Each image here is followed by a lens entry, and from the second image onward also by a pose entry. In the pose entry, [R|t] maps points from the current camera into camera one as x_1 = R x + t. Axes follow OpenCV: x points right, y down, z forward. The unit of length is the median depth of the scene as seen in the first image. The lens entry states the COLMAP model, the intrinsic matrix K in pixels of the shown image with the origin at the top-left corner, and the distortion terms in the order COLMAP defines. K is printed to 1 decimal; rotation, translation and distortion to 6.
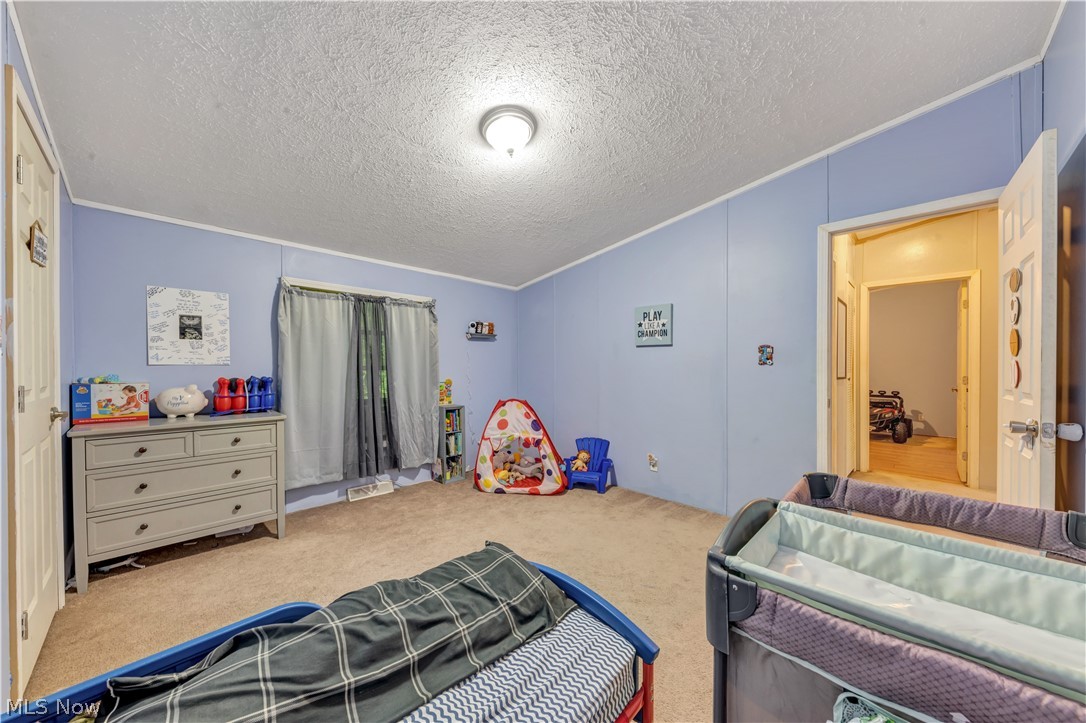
lens RADIAL K [[381.1, 0, 543.7], [0, 381.1, 367.2], [0, 0, 1]] dist [0.000233, -0.000006]
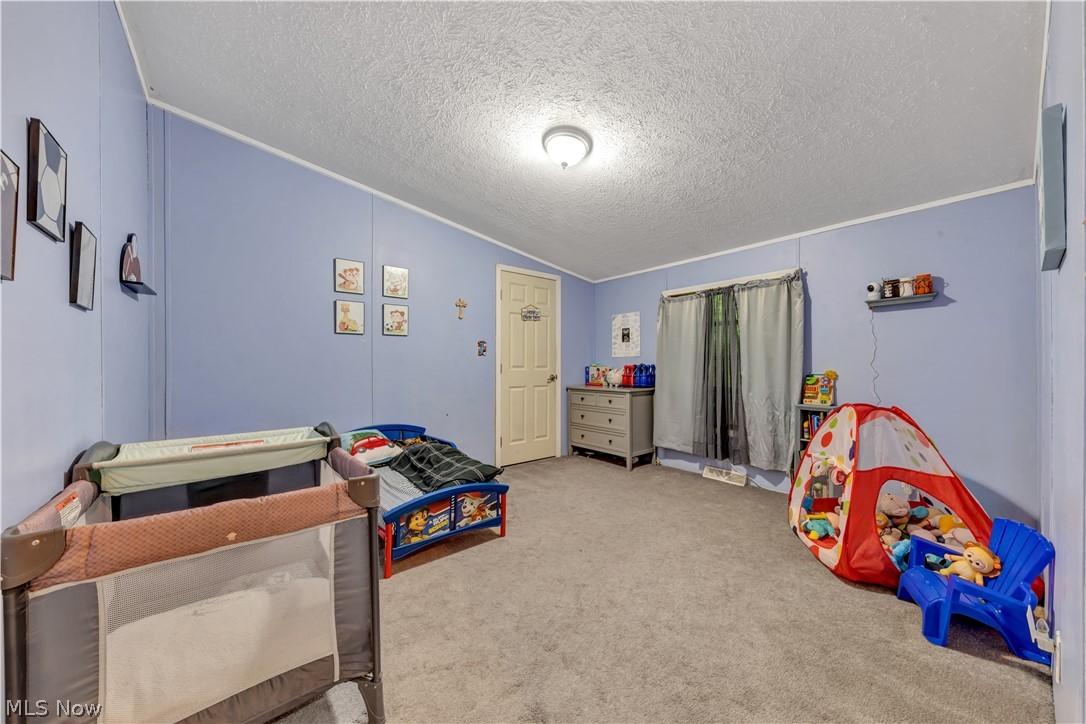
lens RADIAL K [[389.7, 0, 544.2], [0, 389.7, 357.8], [0, 0, 1]] dist [0.000680, -0.000023]
pose [[-0.119219, -0.015802, -0.992742, 0.820393], [0.008063, 0.999825, -0.016883, 0.023072], [0.992835, -0.010018, -0.119071, 0.802249]]
